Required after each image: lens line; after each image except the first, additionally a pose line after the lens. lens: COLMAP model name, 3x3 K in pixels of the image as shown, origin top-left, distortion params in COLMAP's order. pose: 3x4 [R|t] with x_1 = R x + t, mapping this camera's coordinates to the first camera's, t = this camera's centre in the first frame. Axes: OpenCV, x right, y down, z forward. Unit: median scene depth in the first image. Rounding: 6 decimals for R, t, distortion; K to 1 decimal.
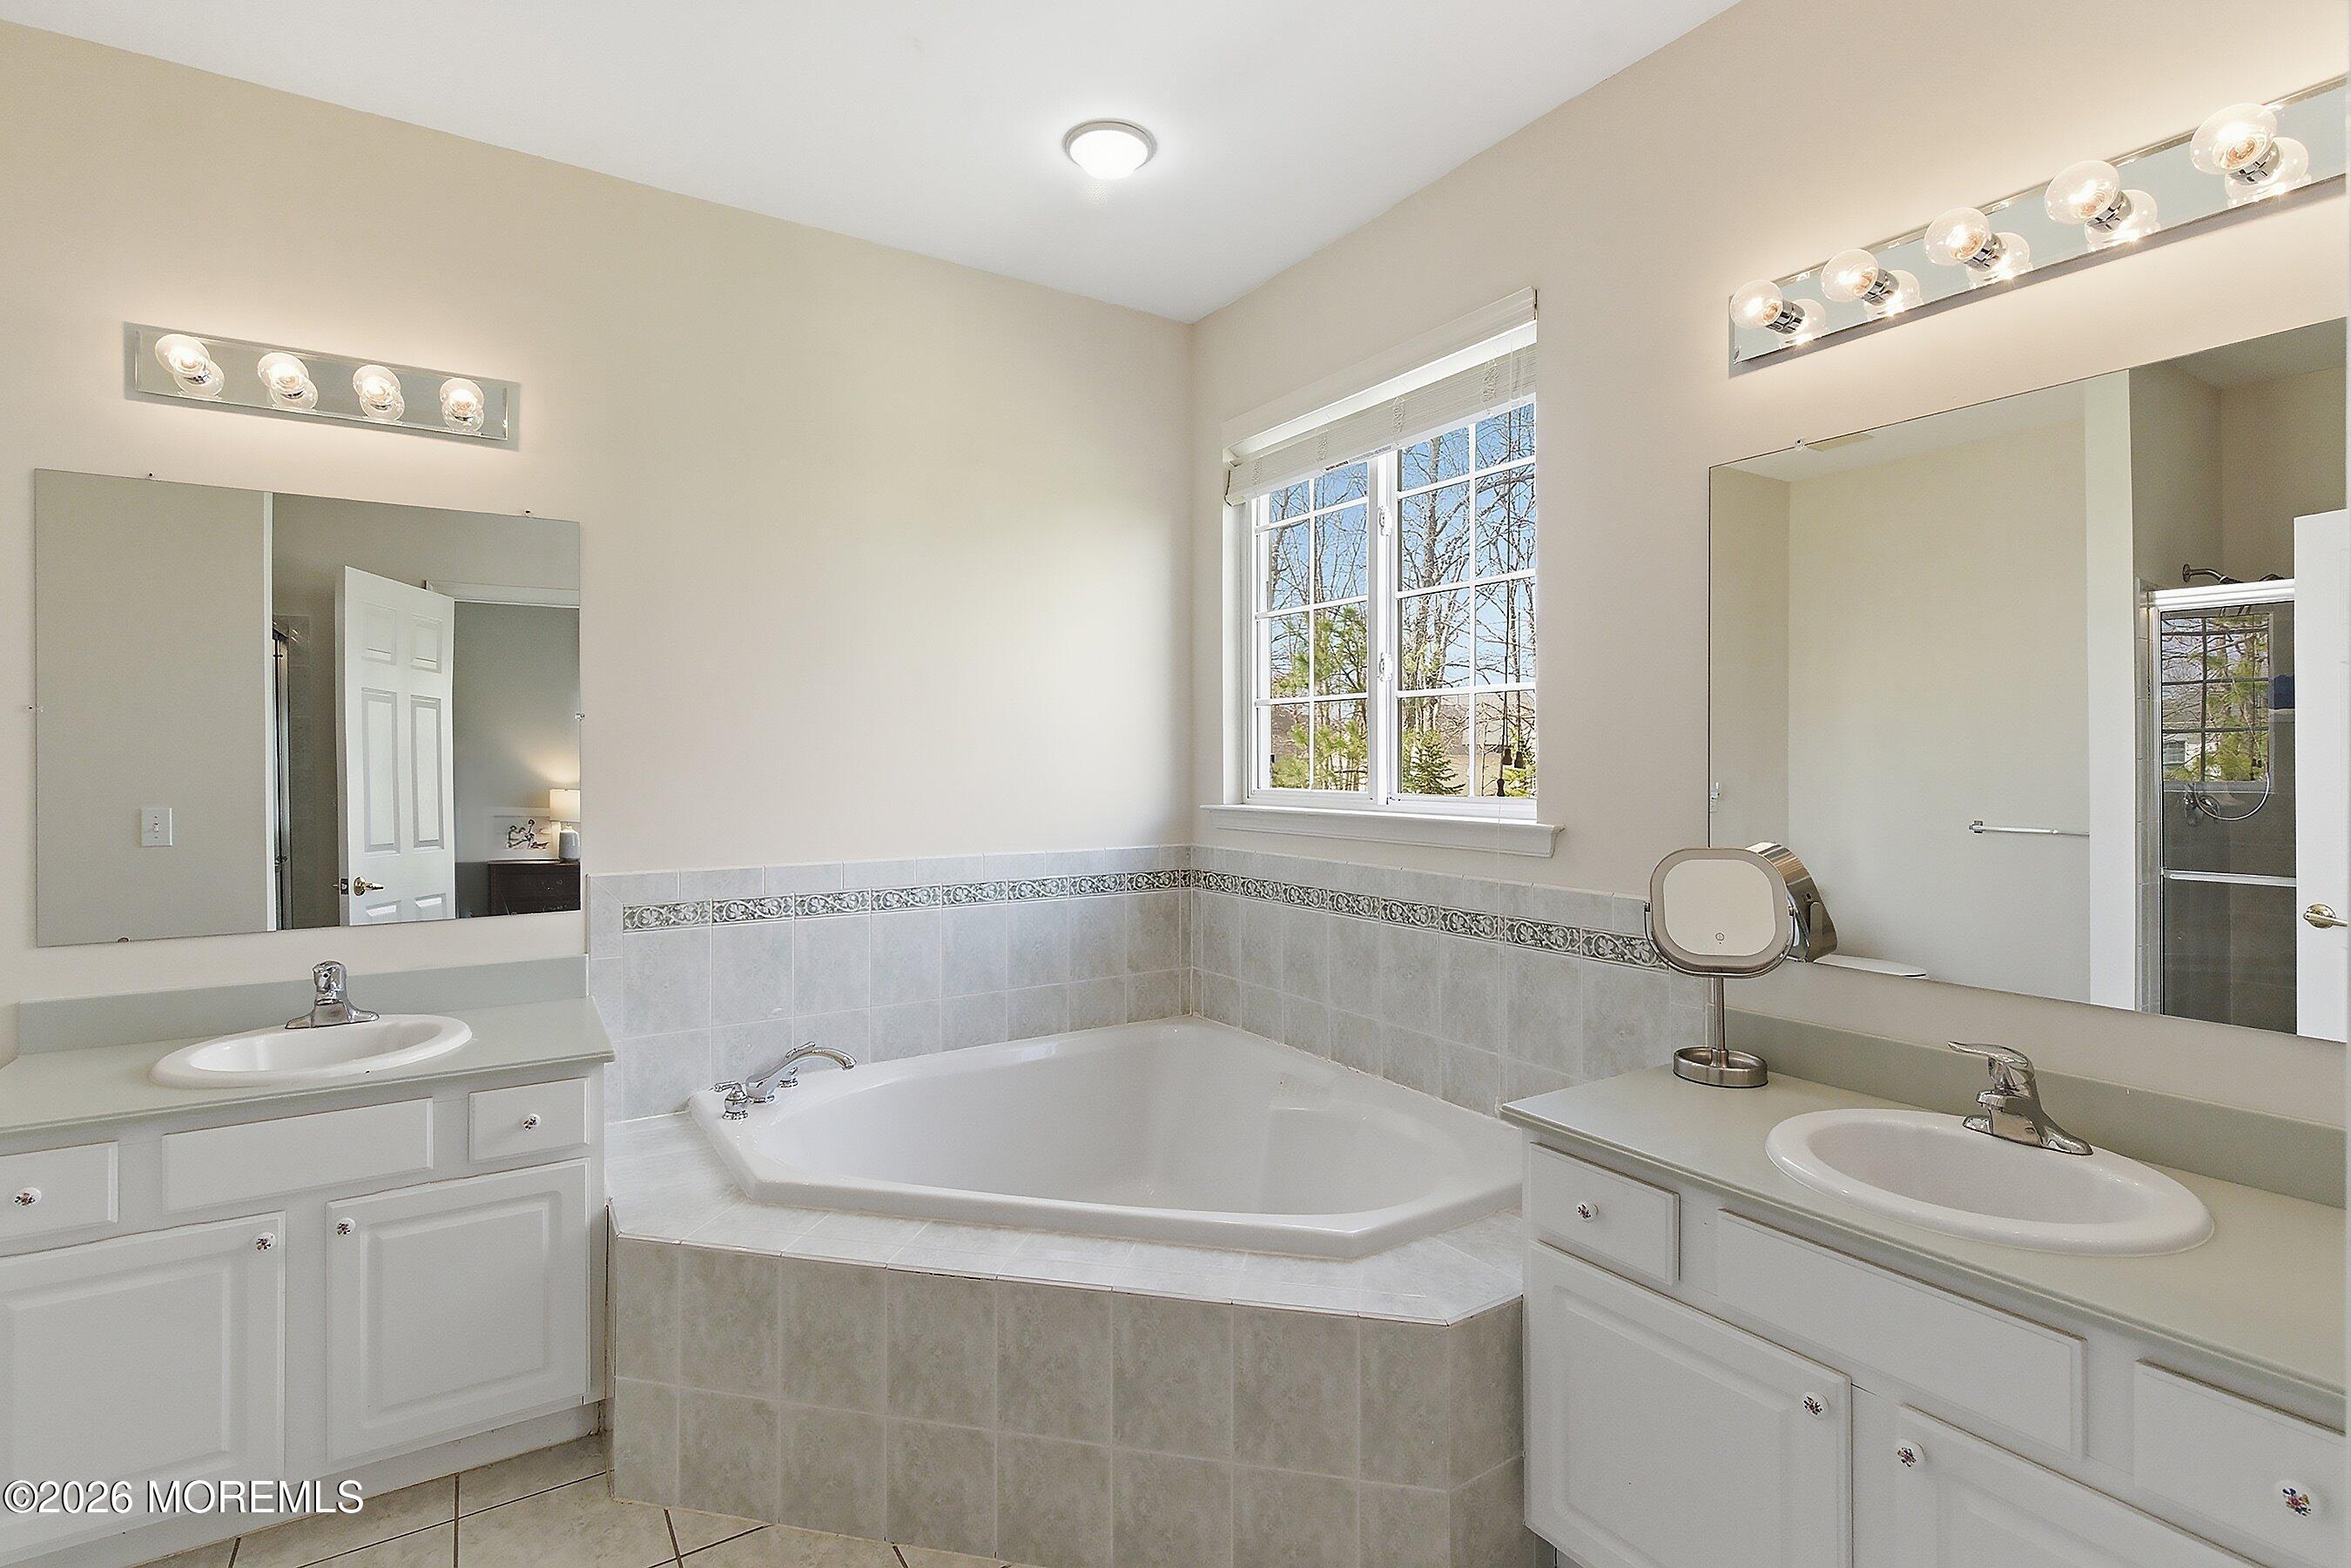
lens RADIAL K [[1098.4, 0, 1177.7], [0, 1098.4, 767.0], [0, 0, 1]] dist [0.012640, -0.006438]
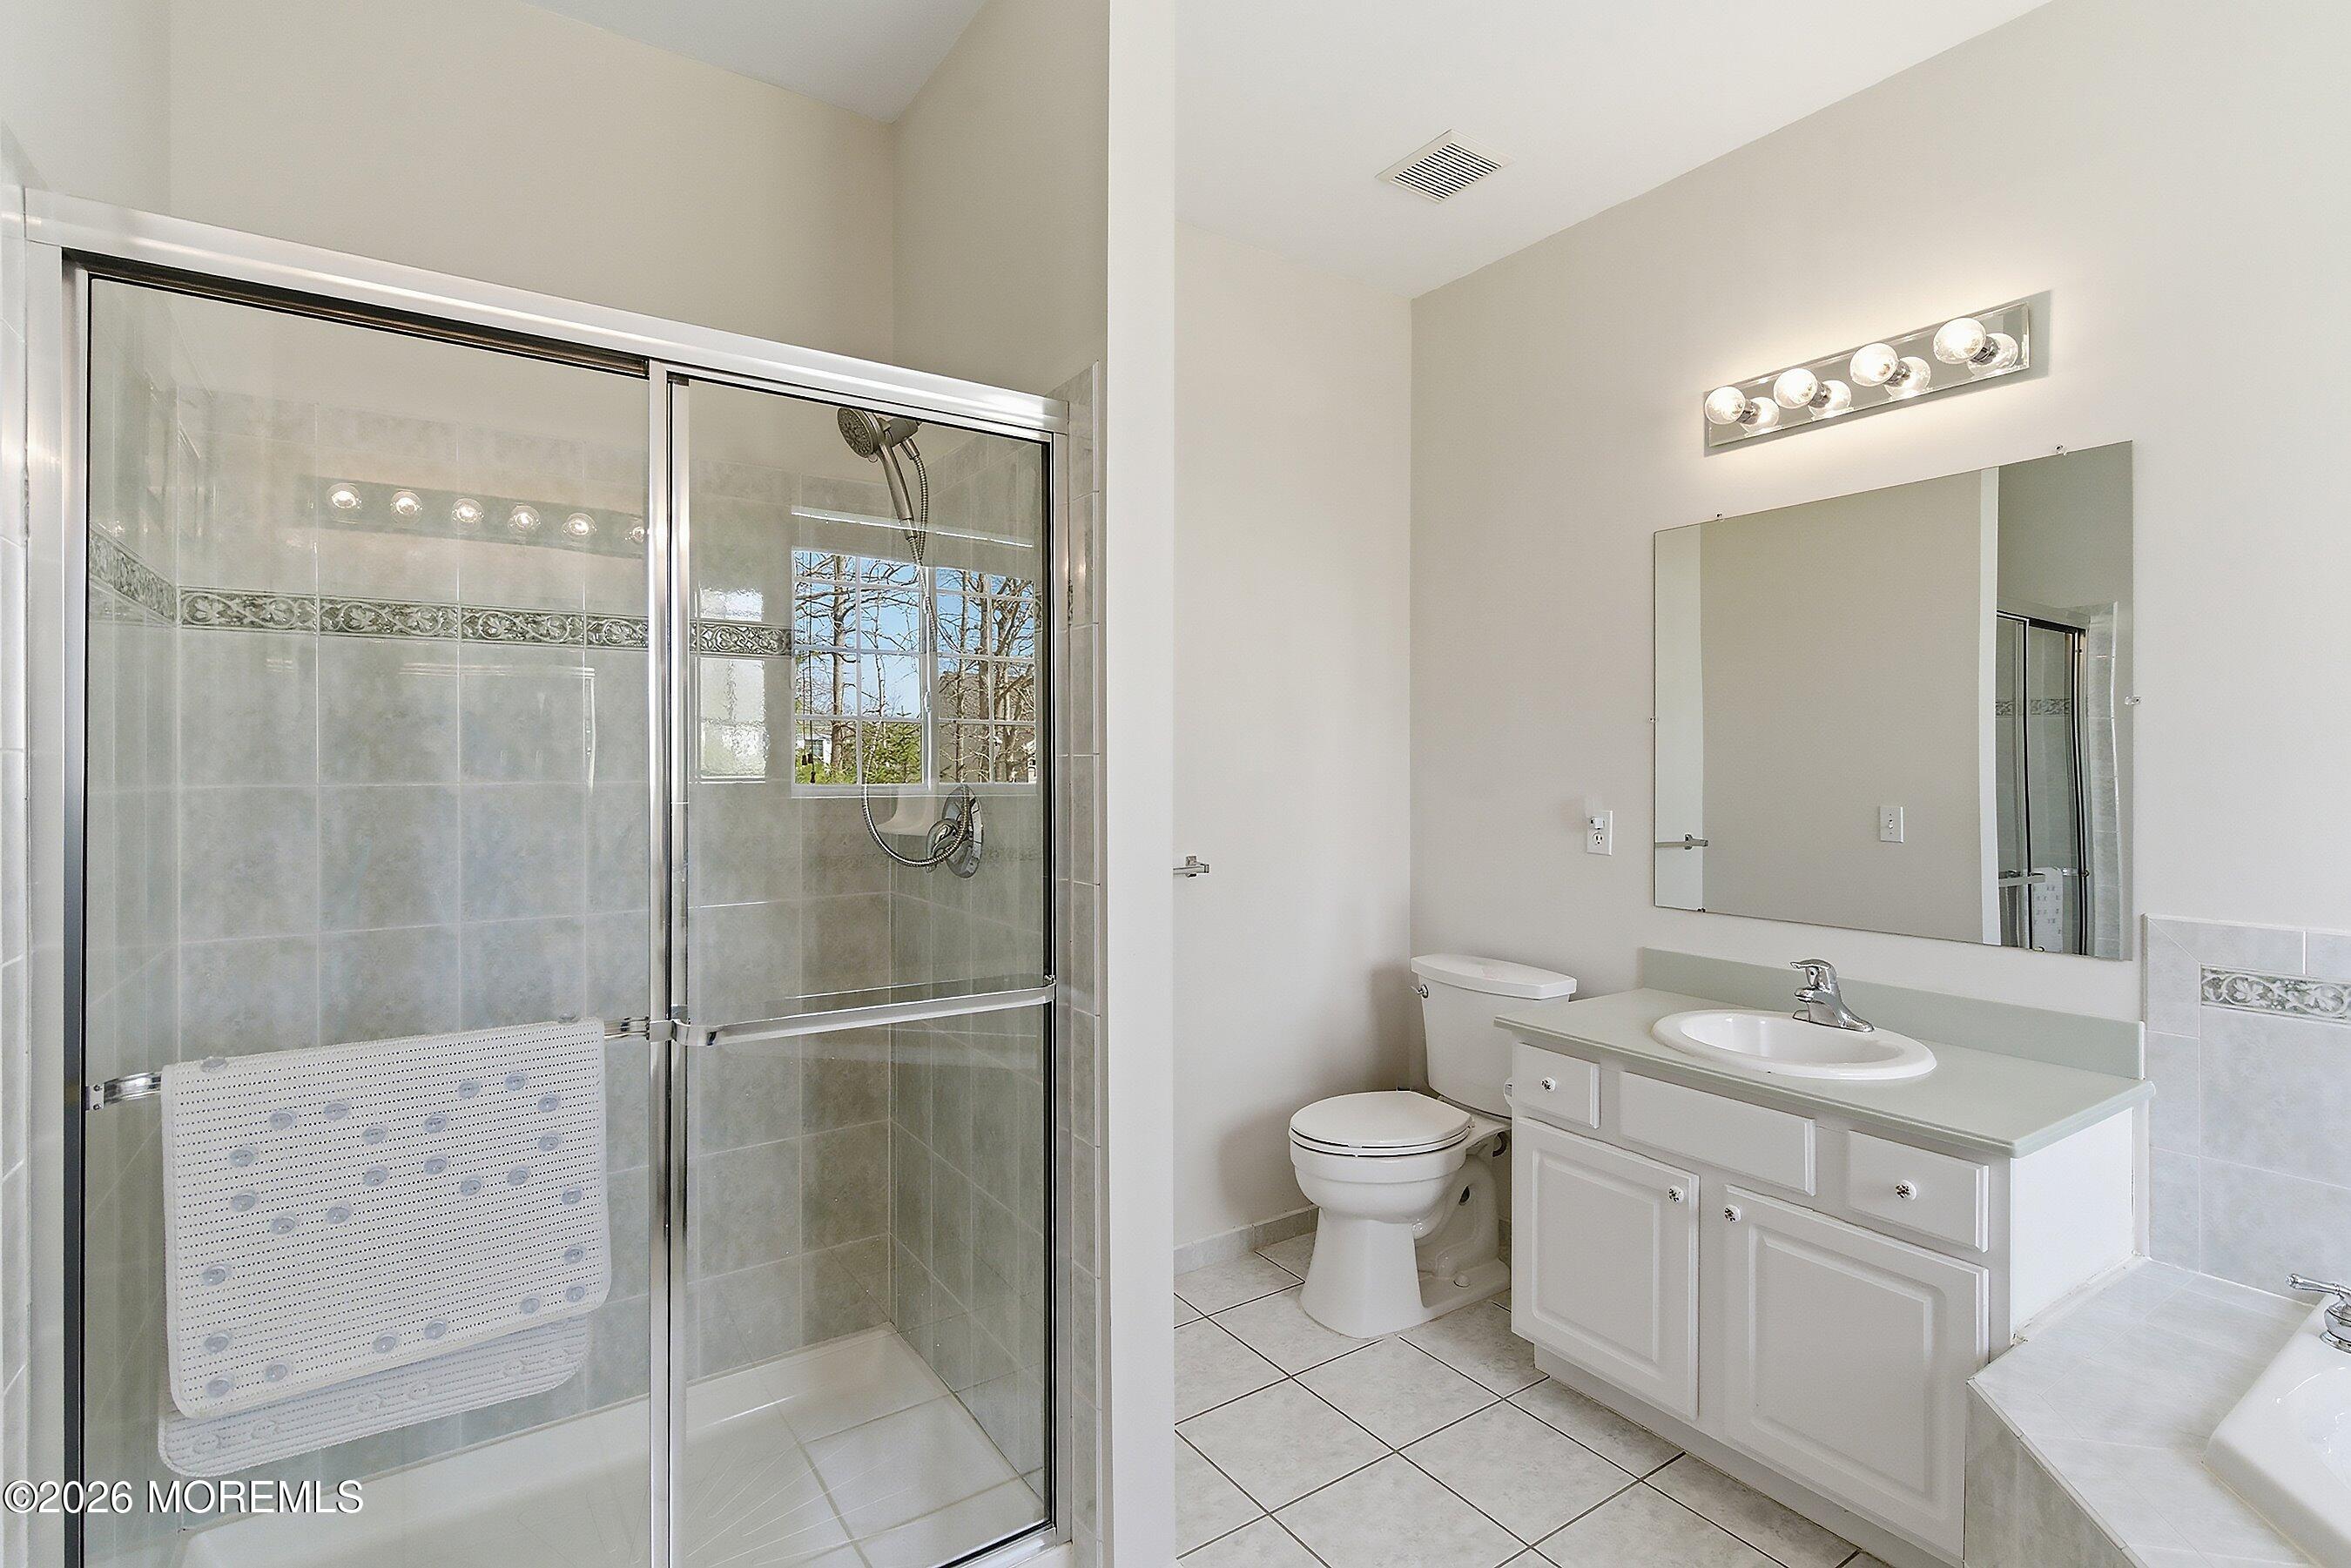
lens RADIAL K [[1098.4, 0, 1177.7], [0, 1098.4, 767.0], [0, 0, 1]] dist [0.012640, -0.006438]
pose [[0.028799, 0.002831, -0.999581, 0.227032], [-0.007915, 0.999965, 0.002604, 0.002152], [0.999554, 0.007837, 0.028820, 0.402316]]
